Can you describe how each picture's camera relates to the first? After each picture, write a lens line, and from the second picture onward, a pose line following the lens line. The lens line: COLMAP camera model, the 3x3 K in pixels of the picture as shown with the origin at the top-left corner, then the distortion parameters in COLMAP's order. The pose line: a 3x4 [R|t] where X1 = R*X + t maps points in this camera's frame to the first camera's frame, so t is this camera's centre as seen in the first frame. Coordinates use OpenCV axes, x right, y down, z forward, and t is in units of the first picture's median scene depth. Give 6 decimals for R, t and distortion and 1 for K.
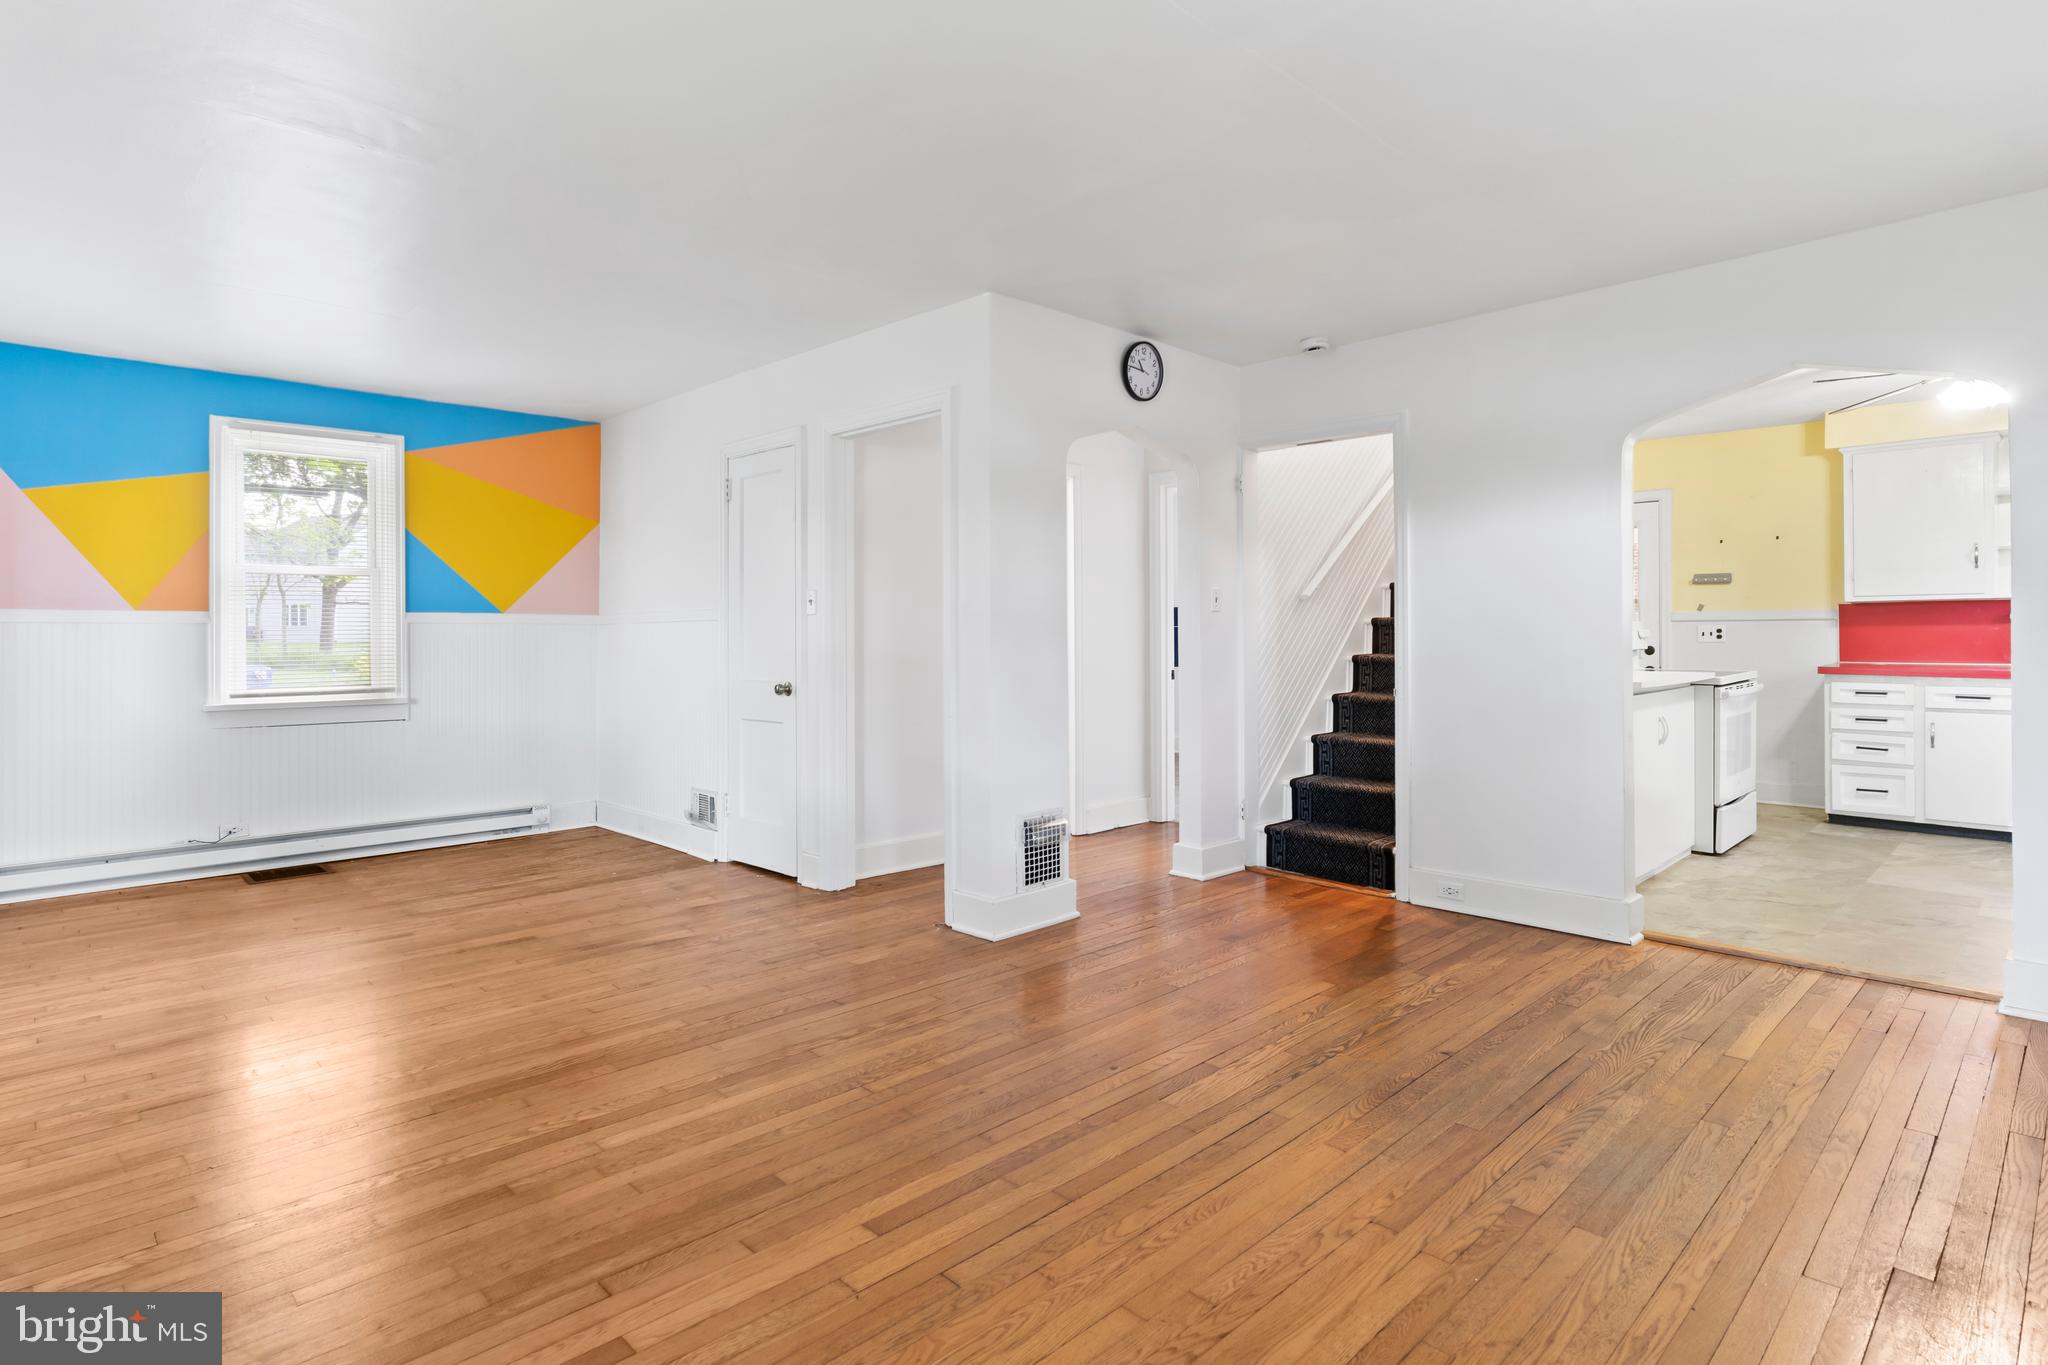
lens RADIAL K [[1063.2, 0, 1026.4], [0, 1063.2, 633.2], [0, 0, 1]] dist [0.001941, -0.000109]
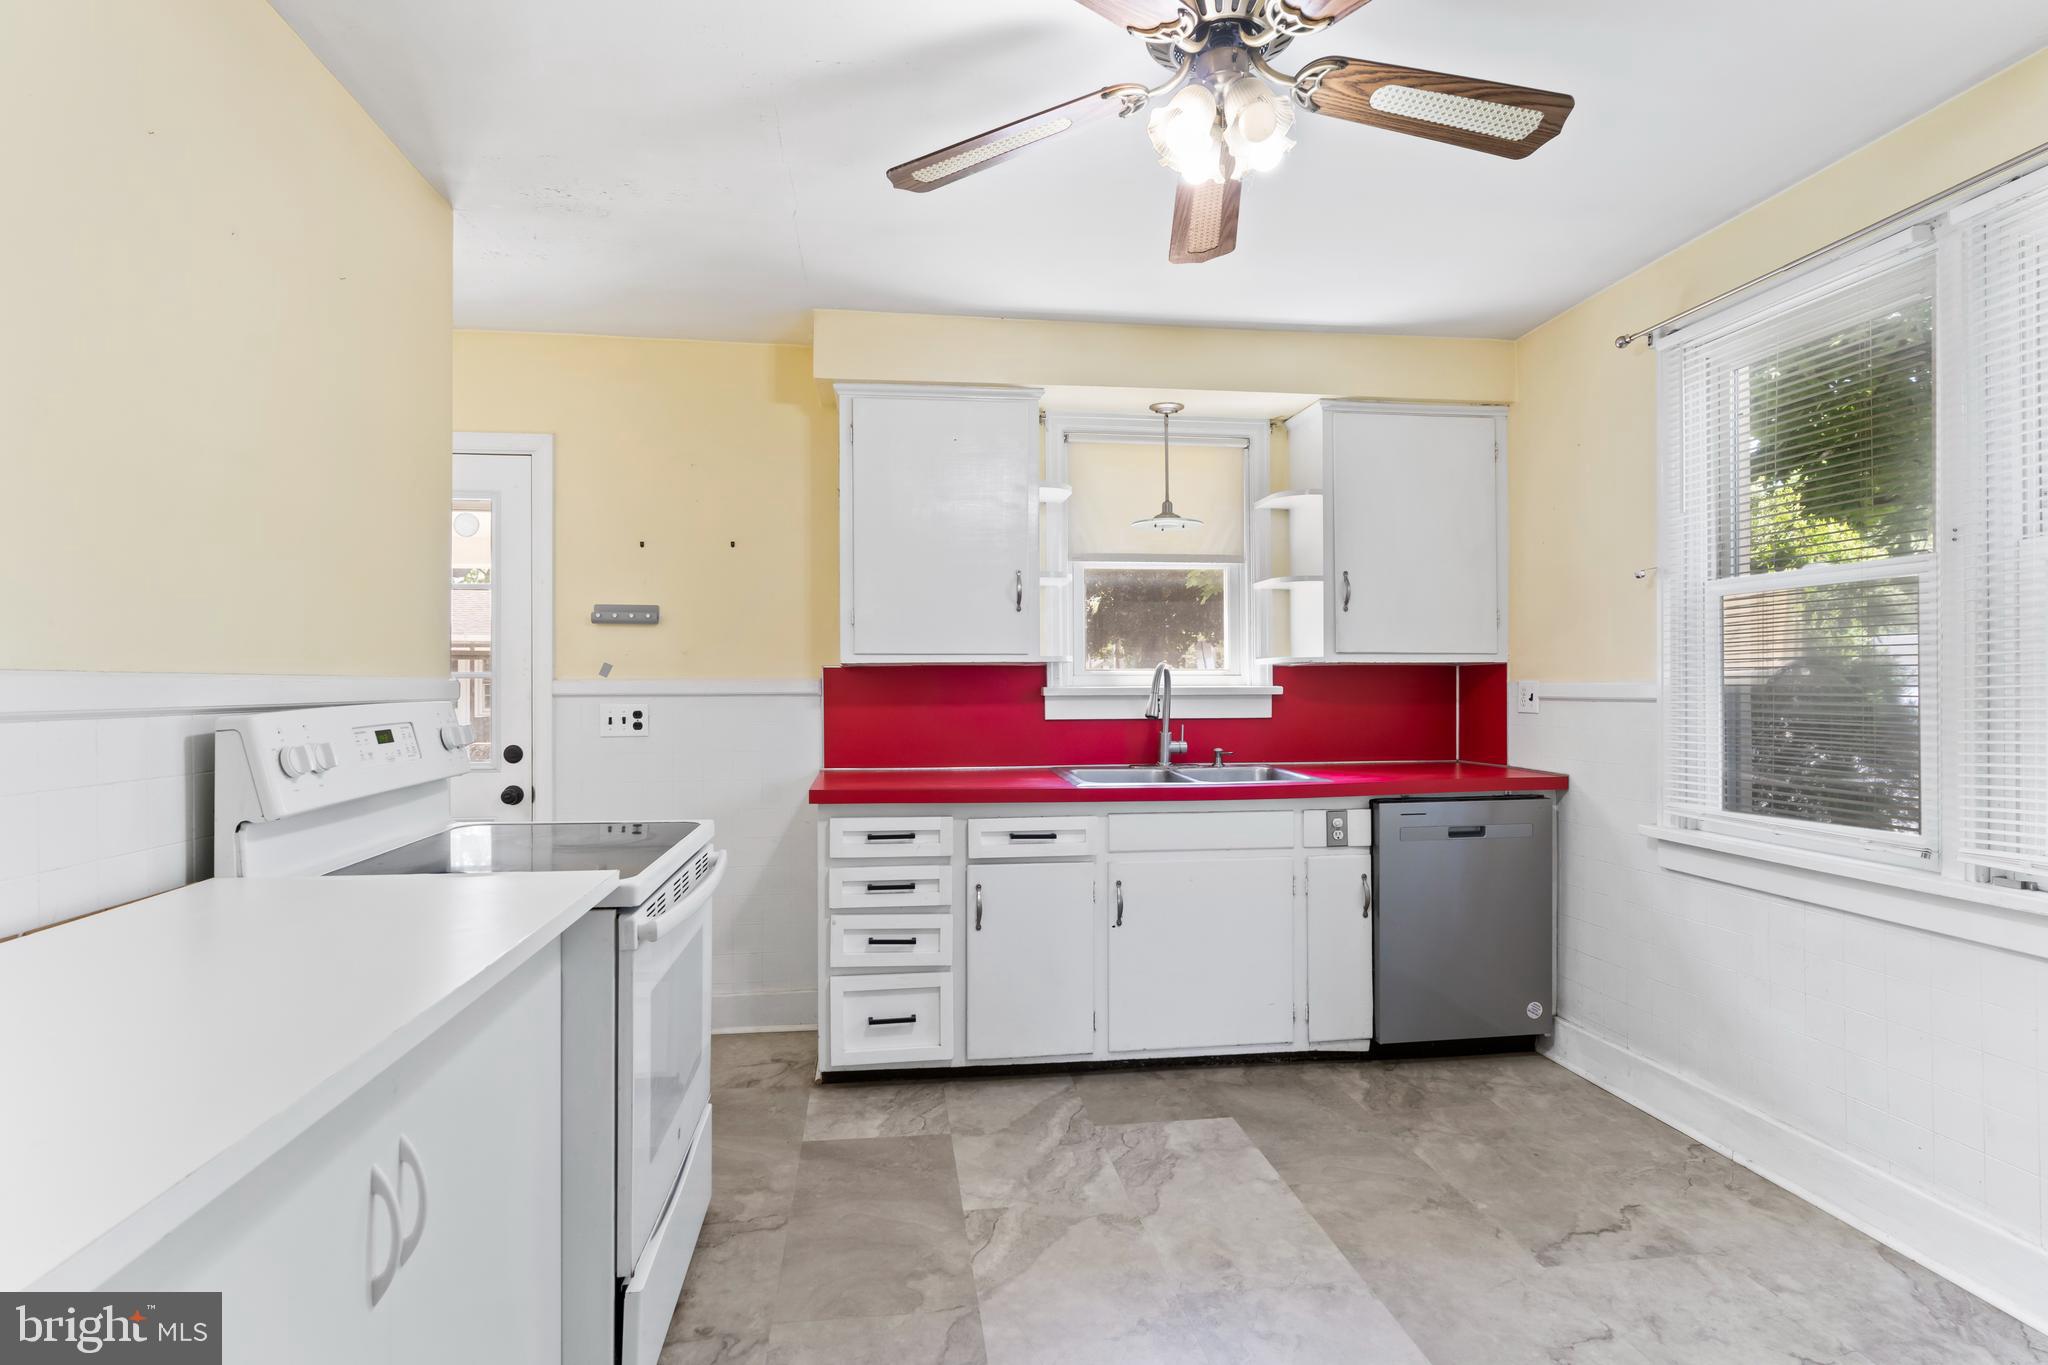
lens RADIAL K [[1063.2, 0, 1019.6], [0, 1063.2, 683.0], [0, 0, 1]] dist [0.001941, -0.000109]
pose [[0.608452, 0.004945, 0.793576, 0.412734], [-0.000311, 0.999982, -0.005993, -0.017150], [-0.793591, 0.003400, 0.608442, 0.628035]]
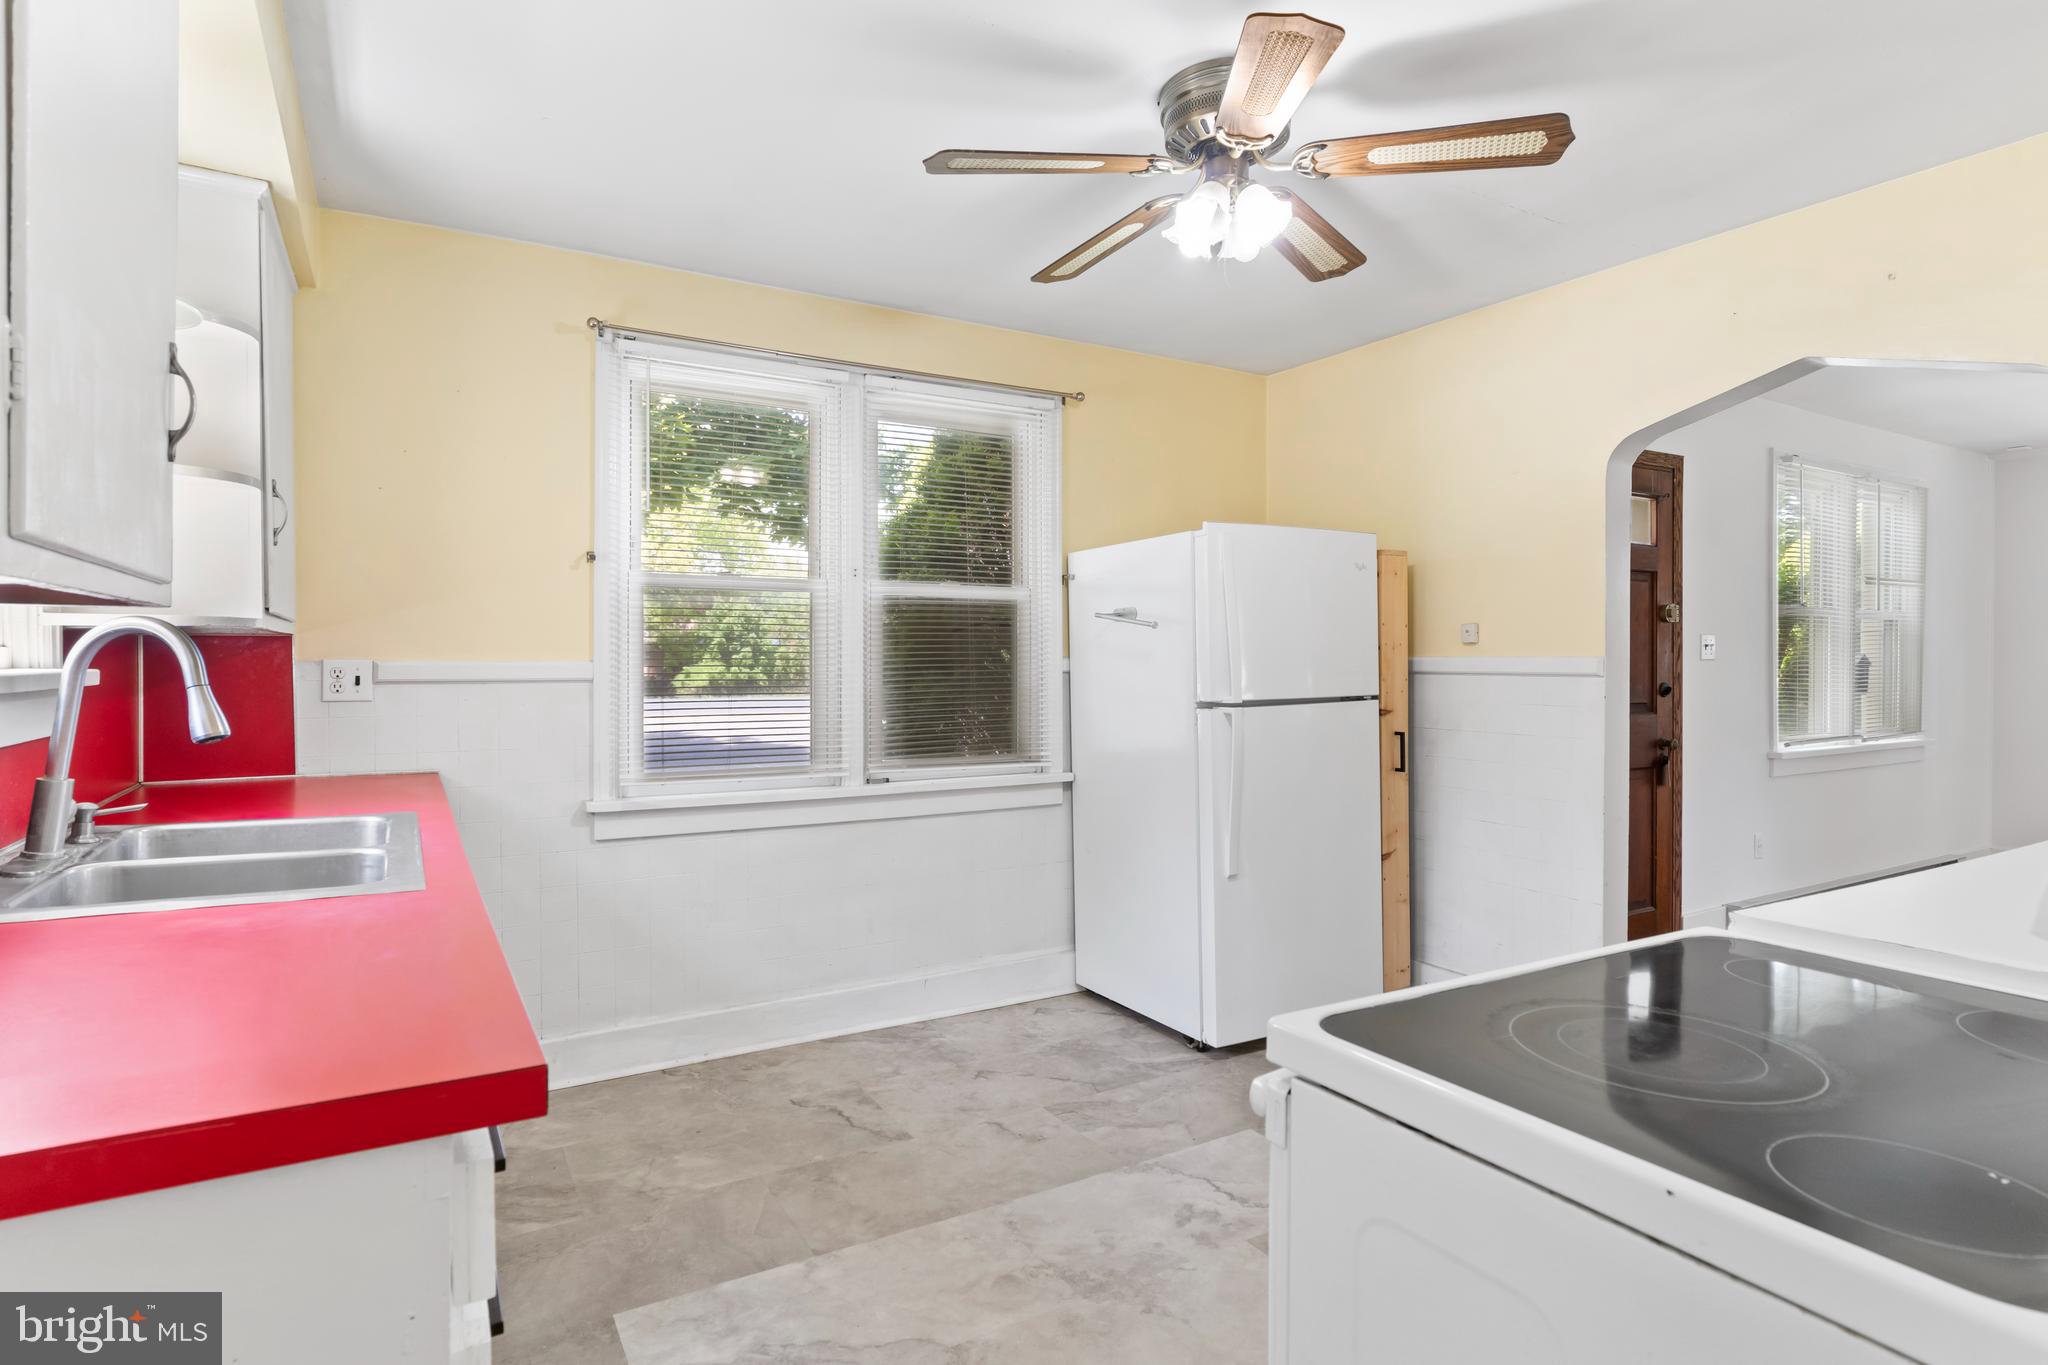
lens RADIAL K [[1063.2, 0, 1017.0], [0, 1063.2, 679.0], [0, 0, 1]] dist [0.001941, -0.000109]
pose [[-0.968793, 0.000502, 0.247869, 0.687185], [0.005057, 0.999830, 0.017737, -0.020228], [-0.247818, 0.018437, -0.968631, 1.182240]]
